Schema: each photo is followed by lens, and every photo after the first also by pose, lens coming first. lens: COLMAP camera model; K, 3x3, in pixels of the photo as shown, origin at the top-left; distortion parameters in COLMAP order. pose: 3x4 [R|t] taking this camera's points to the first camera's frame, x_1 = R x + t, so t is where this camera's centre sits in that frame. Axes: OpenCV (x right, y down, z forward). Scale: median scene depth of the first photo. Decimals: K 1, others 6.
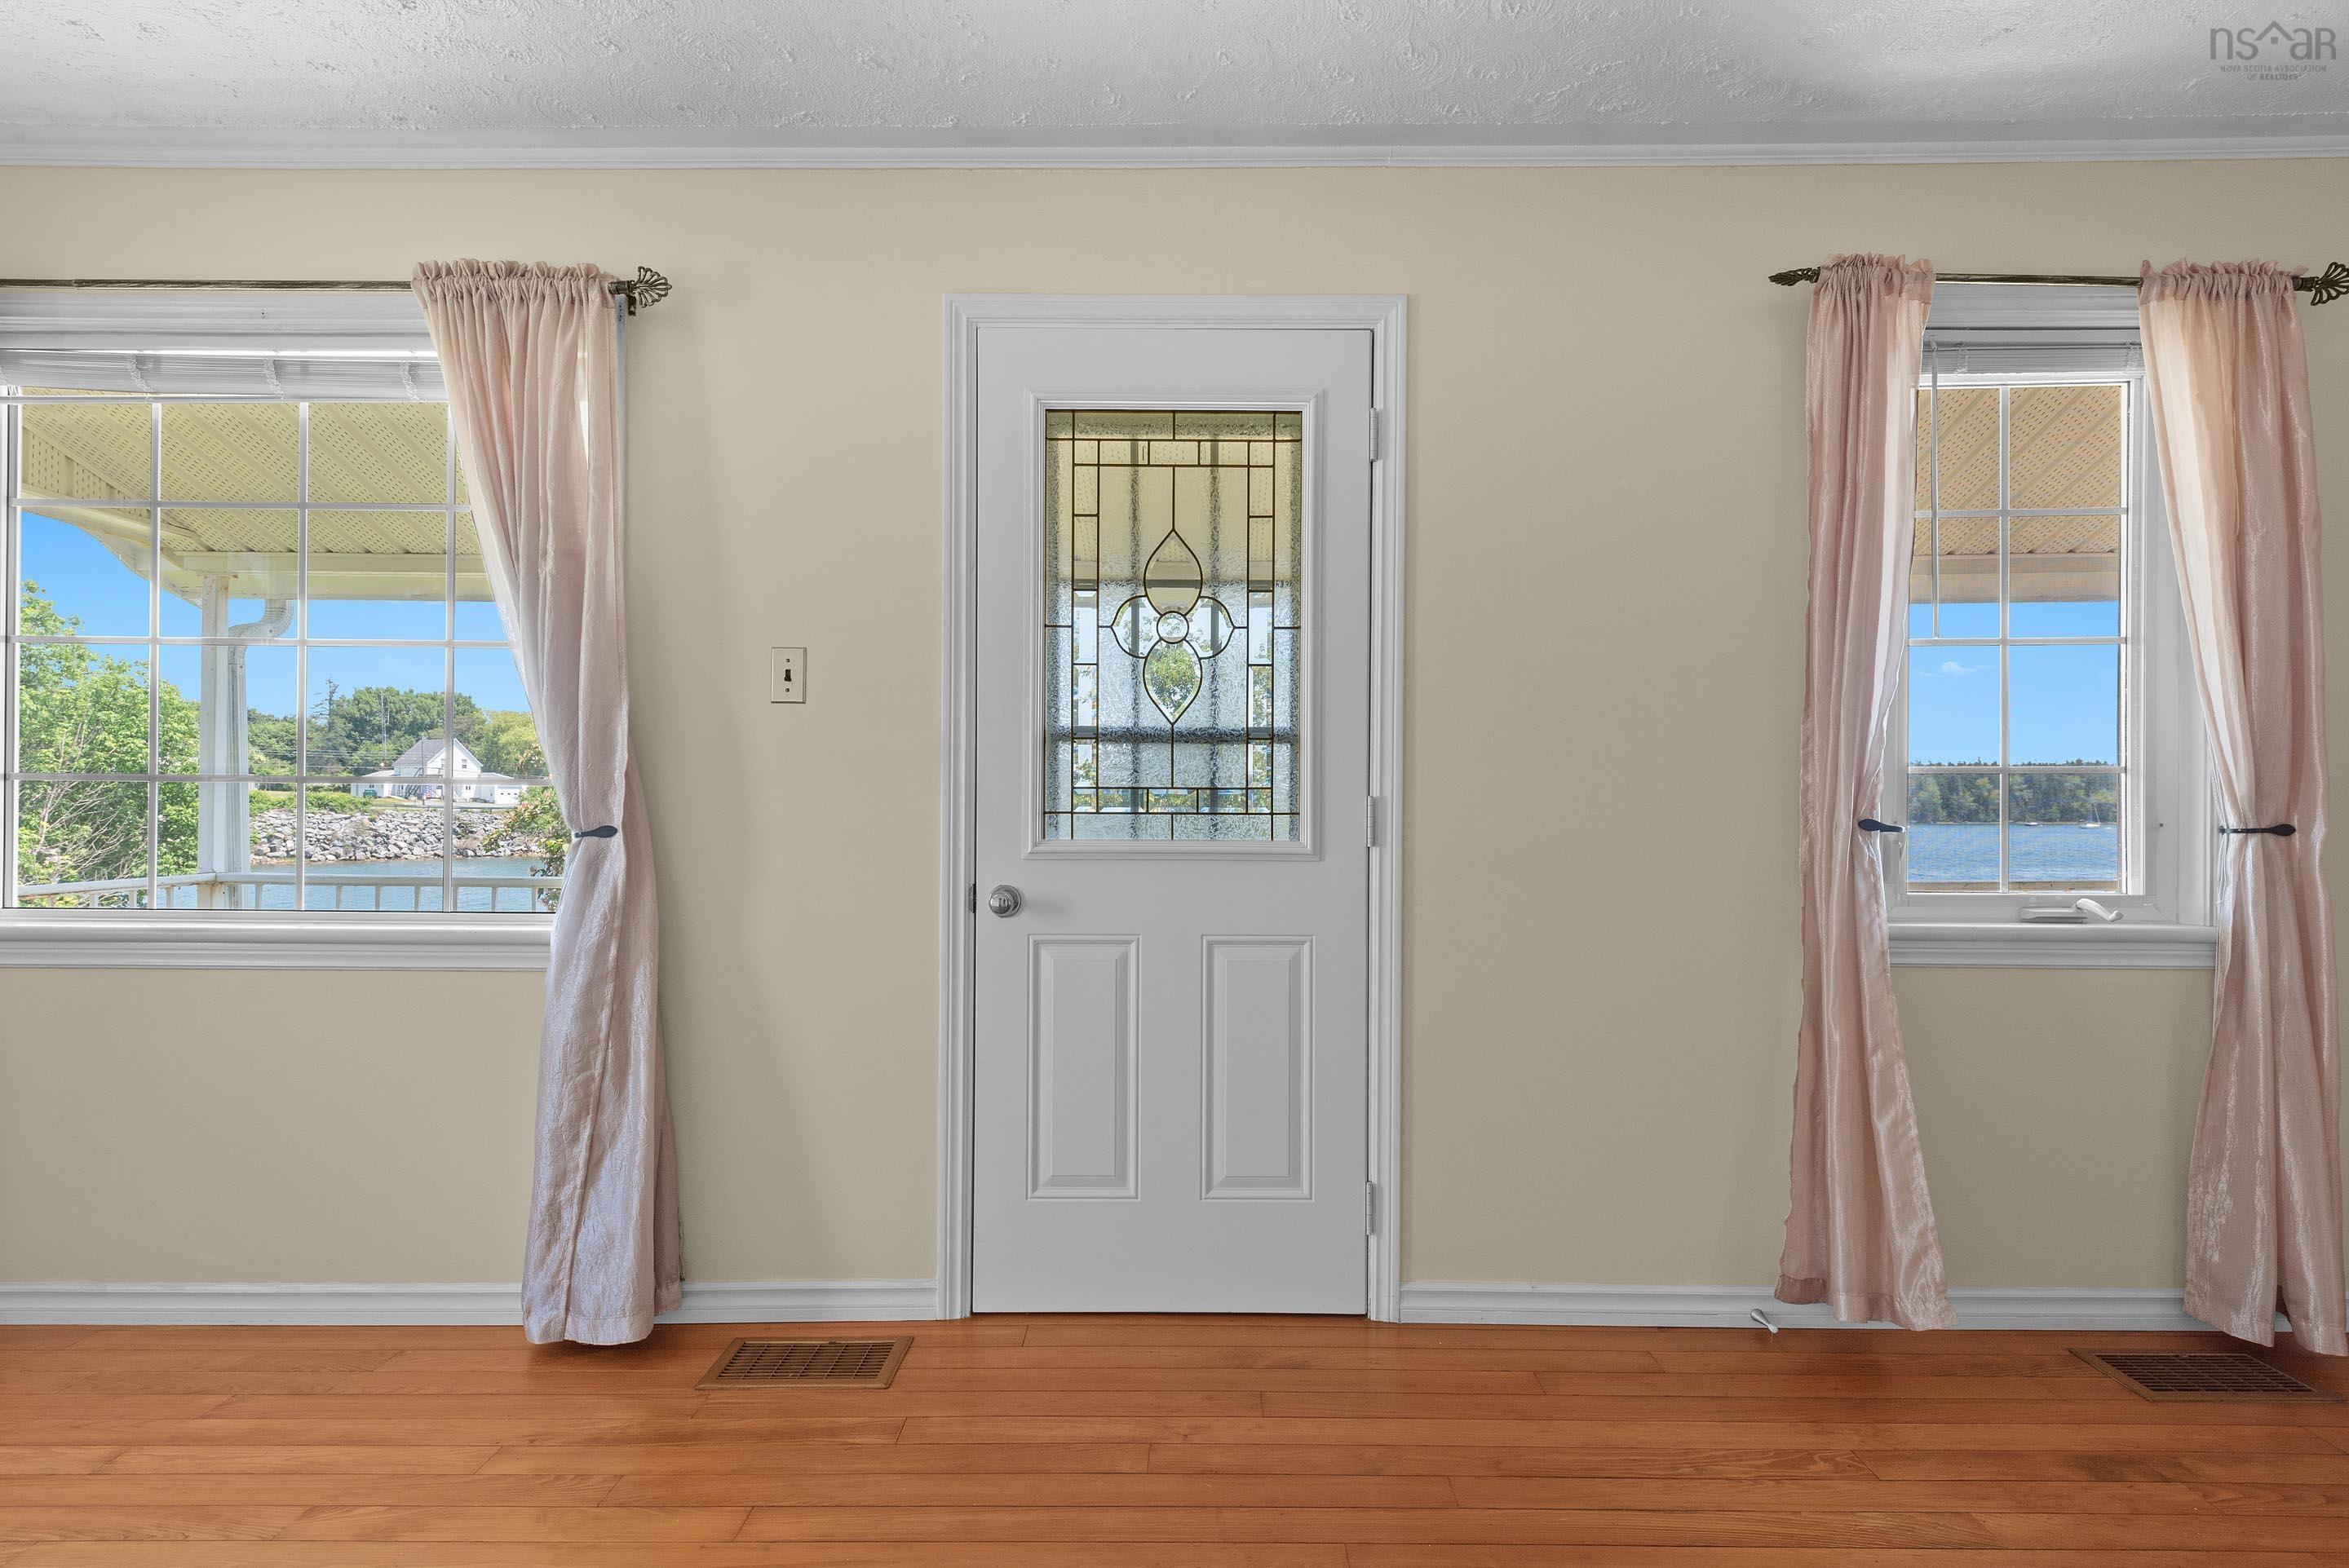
lens RADIAL K [[1199.2, 0, 1173.5], [0, 1199.2, 792.9], [0, 0, 1]] dist [0.017198, -0.003357]
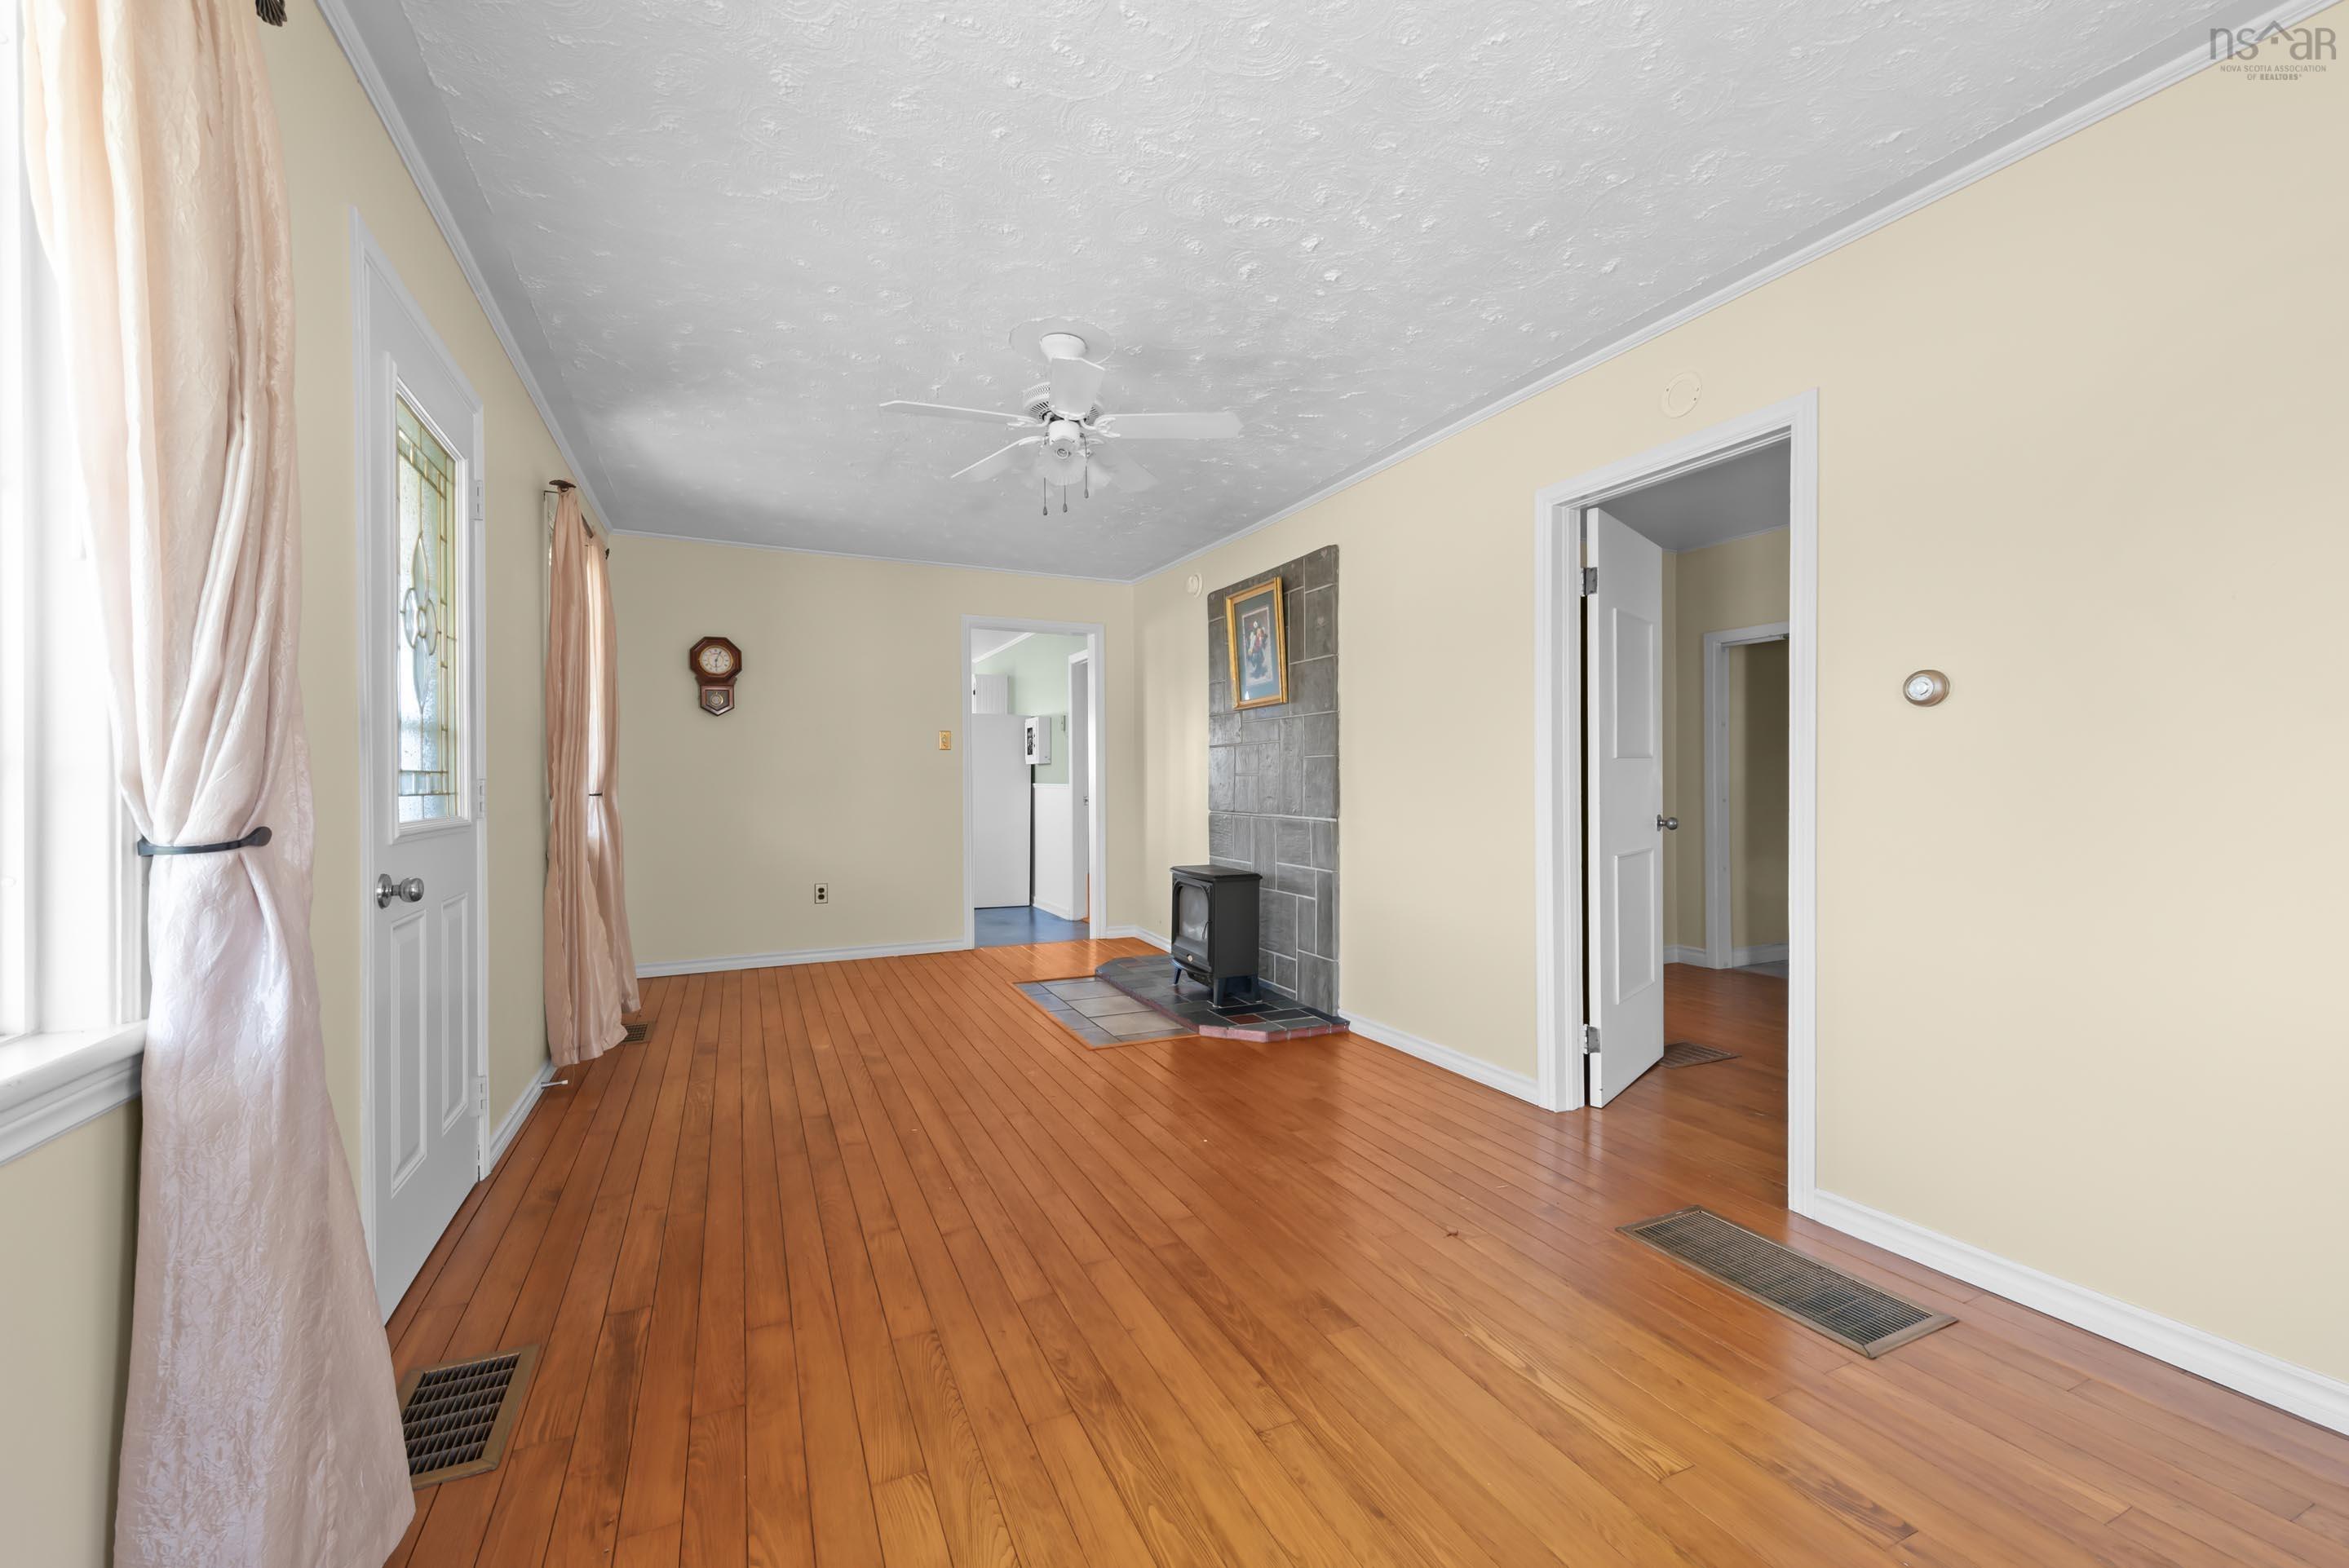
lens RADIAL K [[934.9, 0, 1189.2], [0, 934.9, 777.5], [0, 0, 1]] dist [0.012105, -0.000226]
pose [[-0.438996, 0.000677, 0.898489, -1.120237], [0.001676, 0.999999, 0.000065, 0.002495], [-0.898488, 0.001534, -0.438996, 0.779690]]
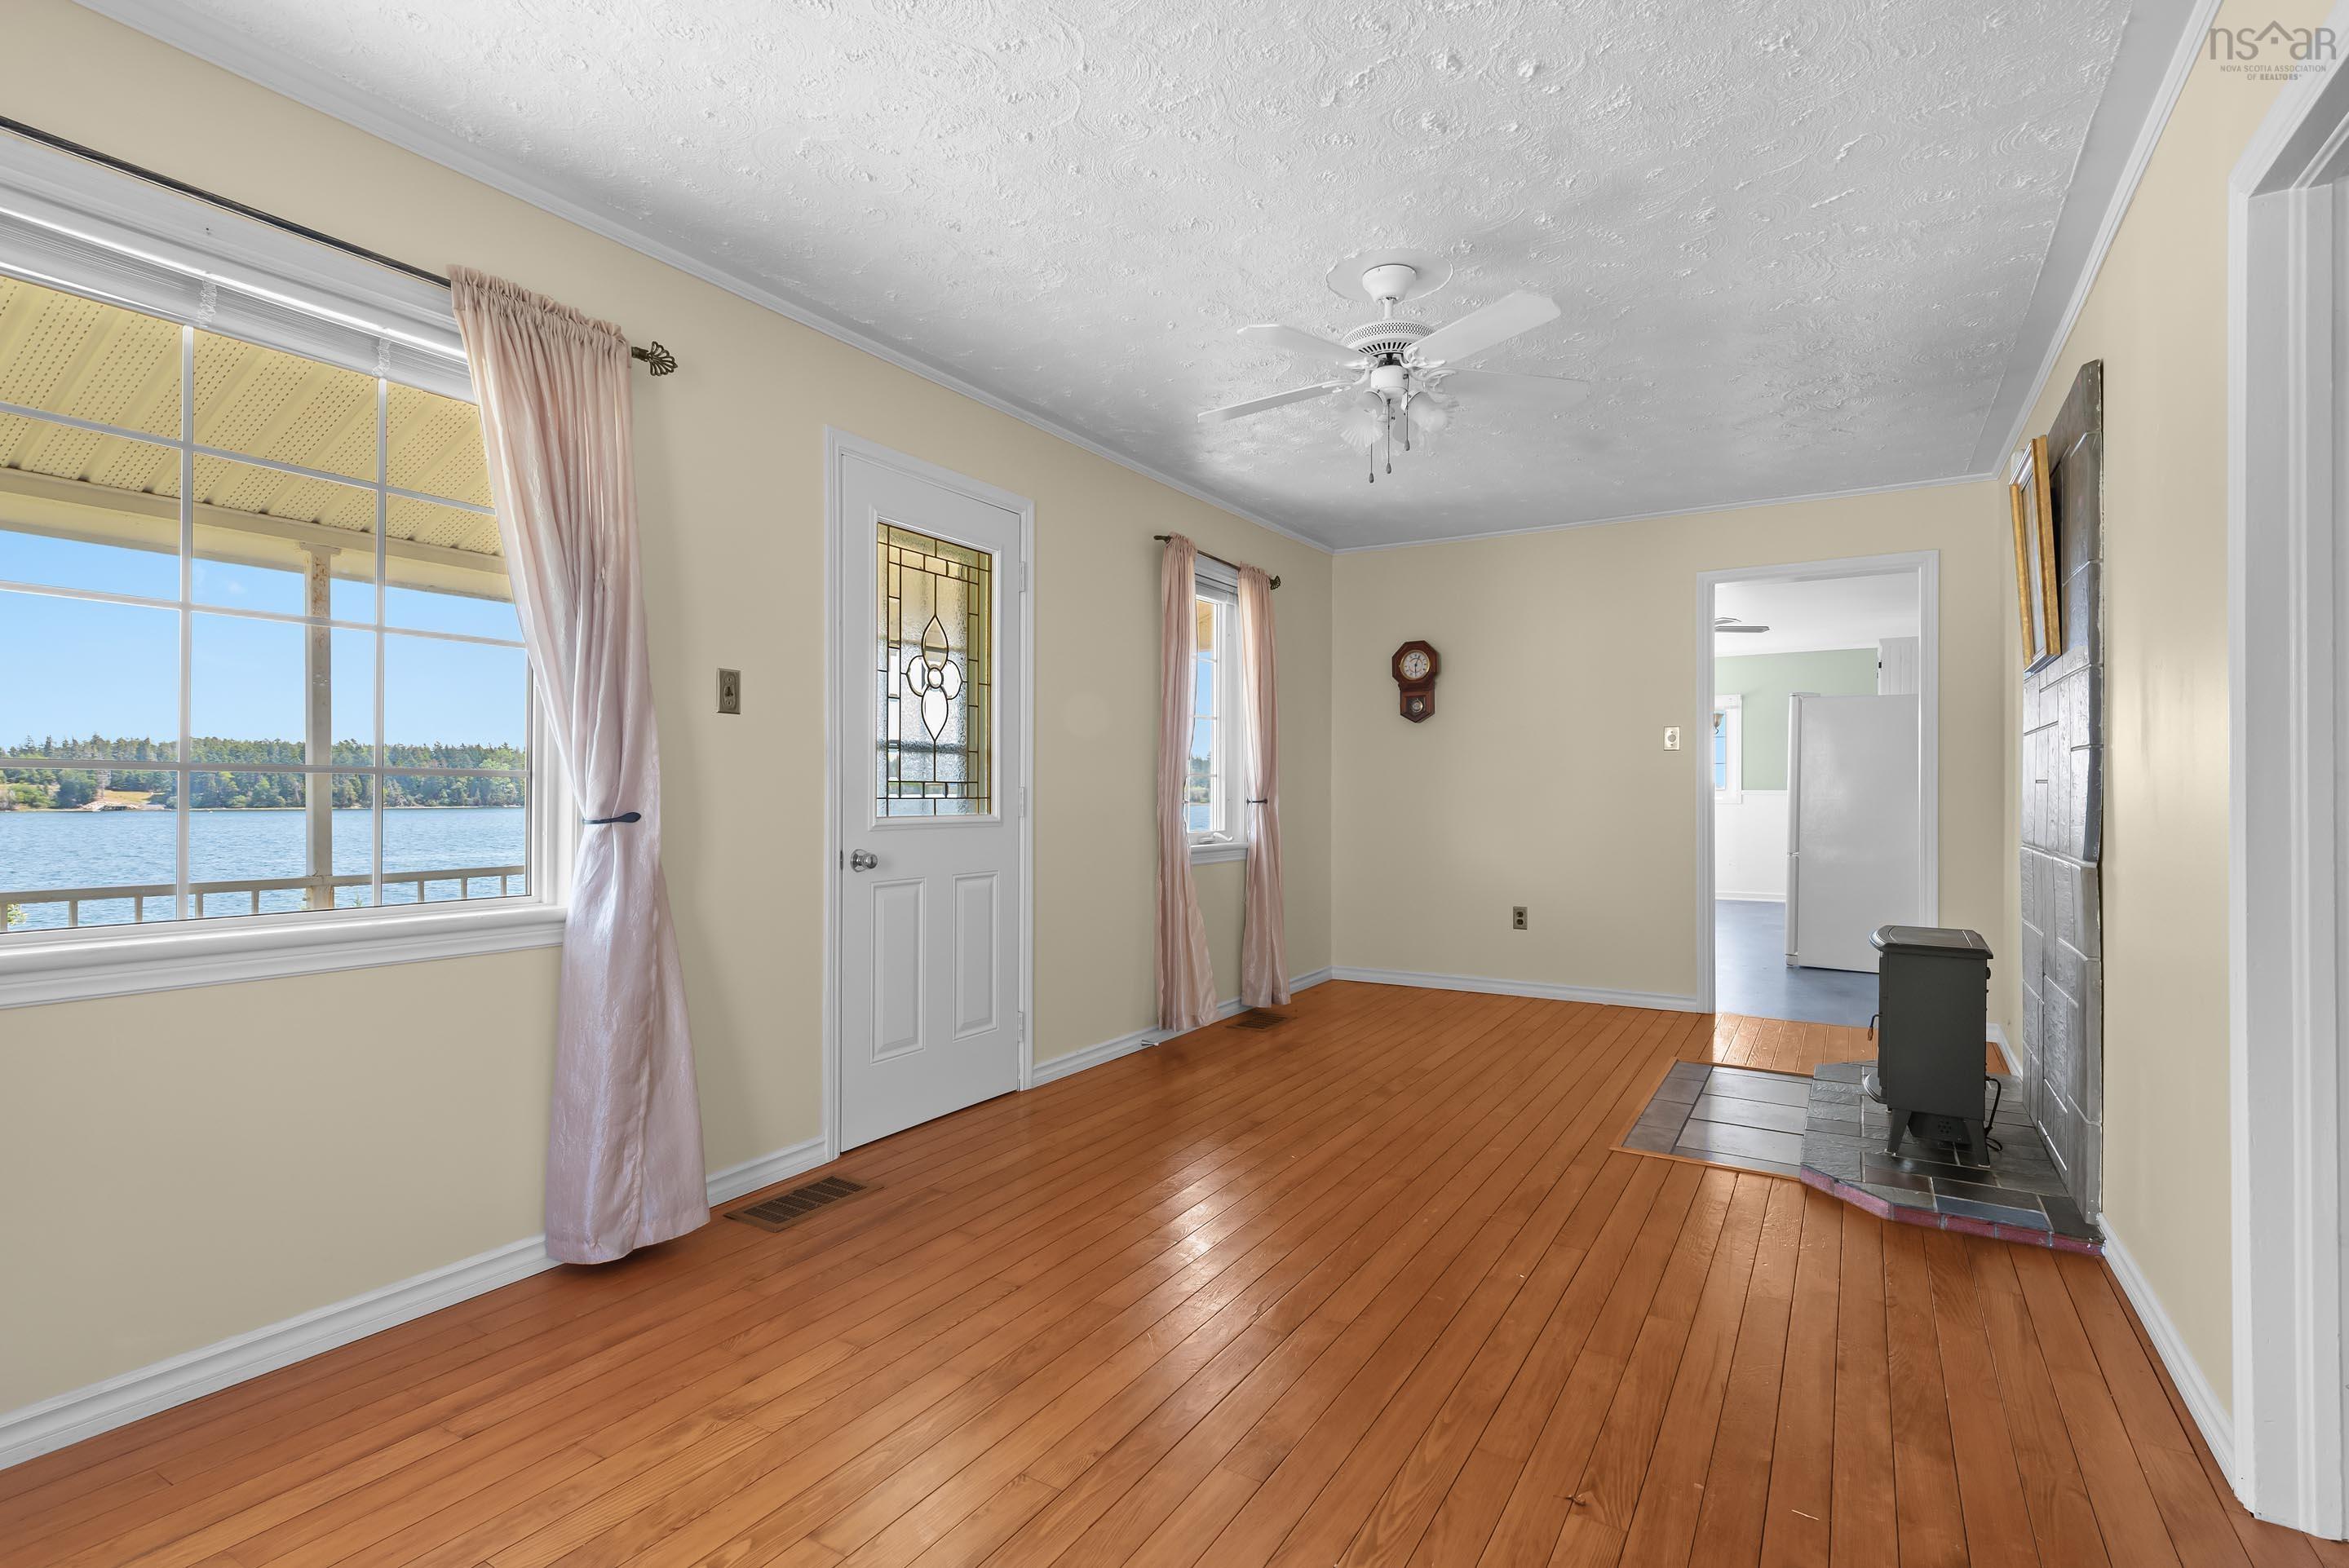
lens RADIAL K [[1130.6, 0, 1175.8], [0, 1130.6, 794.2], [0, 0, 1]] dist [0.007358, -0.000394]
pose [[0.507523, -0.005247, 0.861622, -1.147978], [-0.001868, 0.999972, 0.007190, 0.000965], [-0.861636, -0.005258, 0.507499, -0.010880]]
